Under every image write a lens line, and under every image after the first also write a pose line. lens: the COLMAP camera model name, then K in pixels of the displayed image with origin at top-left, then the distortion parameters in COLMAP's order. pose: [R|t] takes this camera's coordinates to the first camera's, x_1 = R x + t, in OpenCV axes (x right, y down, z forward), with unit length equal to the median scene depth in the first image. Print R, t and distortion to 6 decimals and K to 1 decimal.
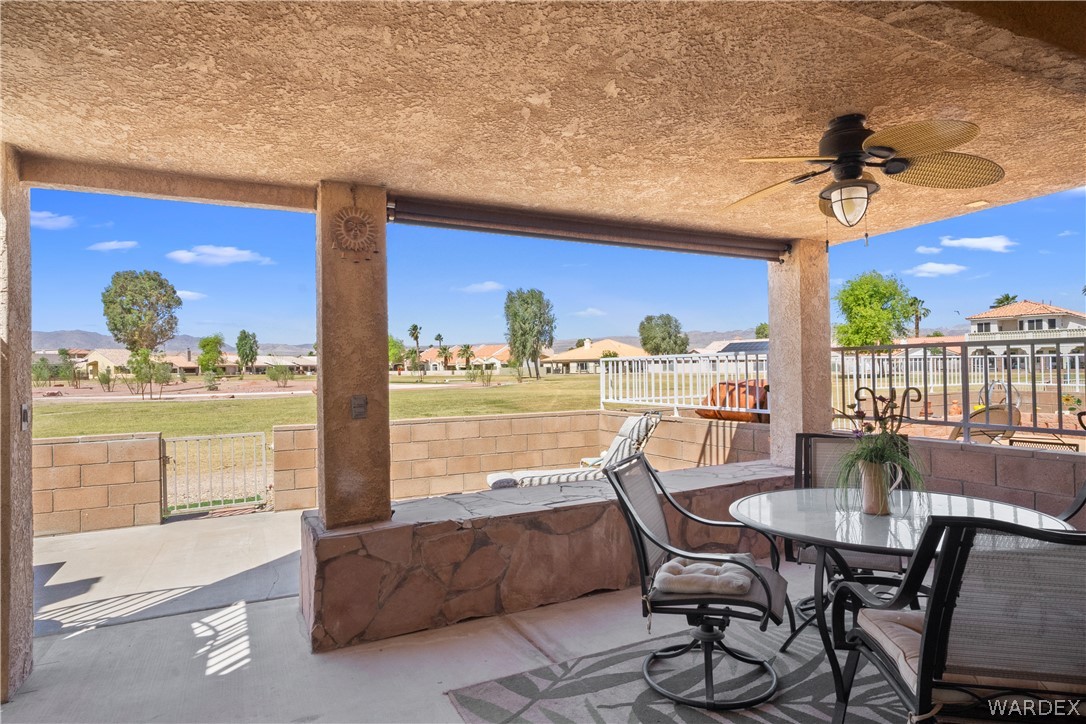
lens RADIAL K [[620.4, 0, 558.0], [0, 620.4, 371.1], [0, 0, 1]] dist [-0.033902, 0.022281]
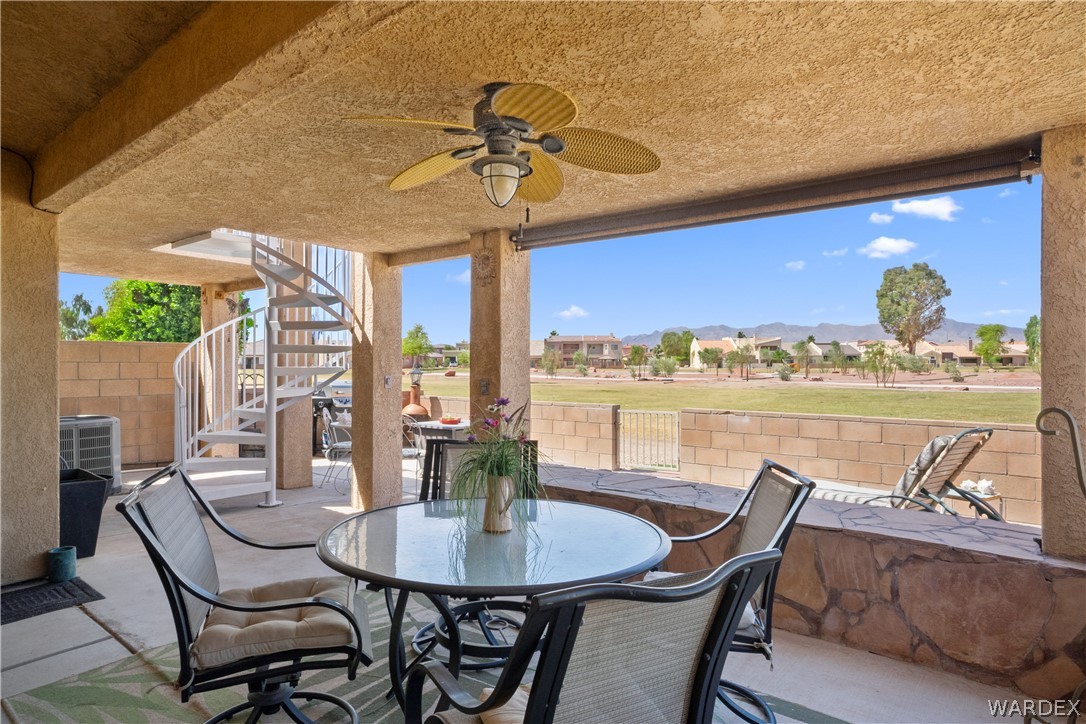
lens RADIAL K [[620.4, 0, 548.5], [0, 620.4, 364.9], [0, 0, 1]] dist [-0.033902, 0.022281]
pose [[0.392621, 0.018646, -0.919511, 0.735930], [-0.012423, 0.999811, 0.014969, -0.011160], [0.919616, 0.005546, 0.392778, 0.394766]]
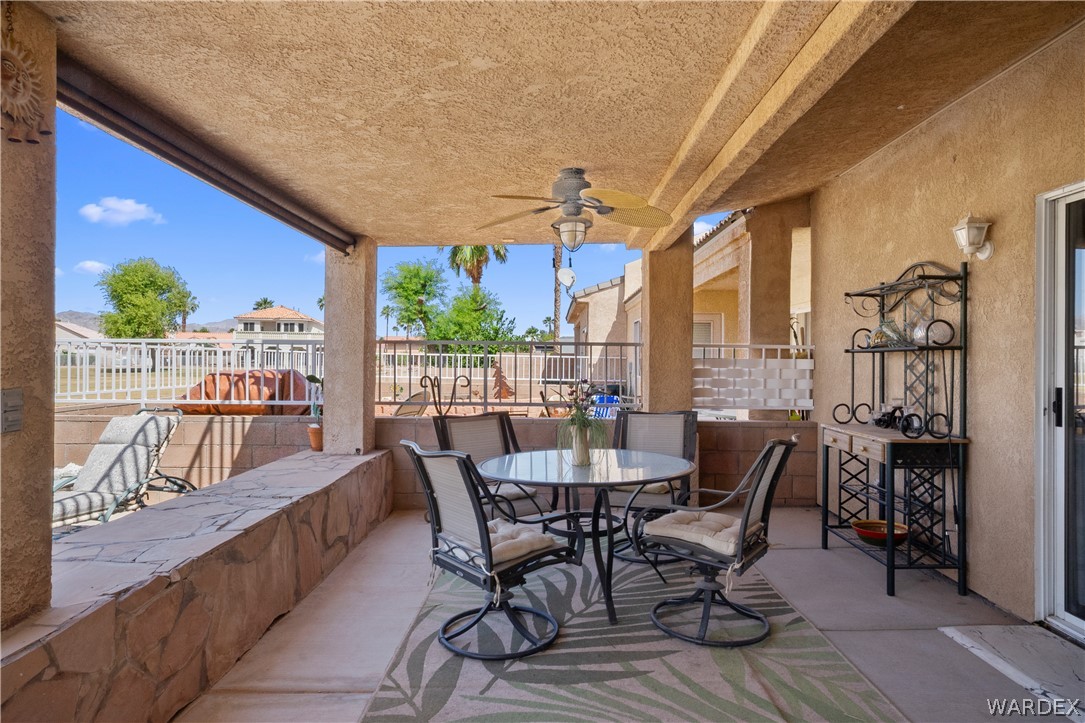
lens RADIAL K [[619.8, 0, 540.7], [0, 619.8, 366.9], [0, 0, 1]] dist [-0.033902, 0.022281]
pose [[0.460937, 0.010085, 0.887375, -0.407096], [-0.010959, 0.999924, -0.005672, 0.012562], [-0.887365, -0.007110, 0.461013, 0.242901]]
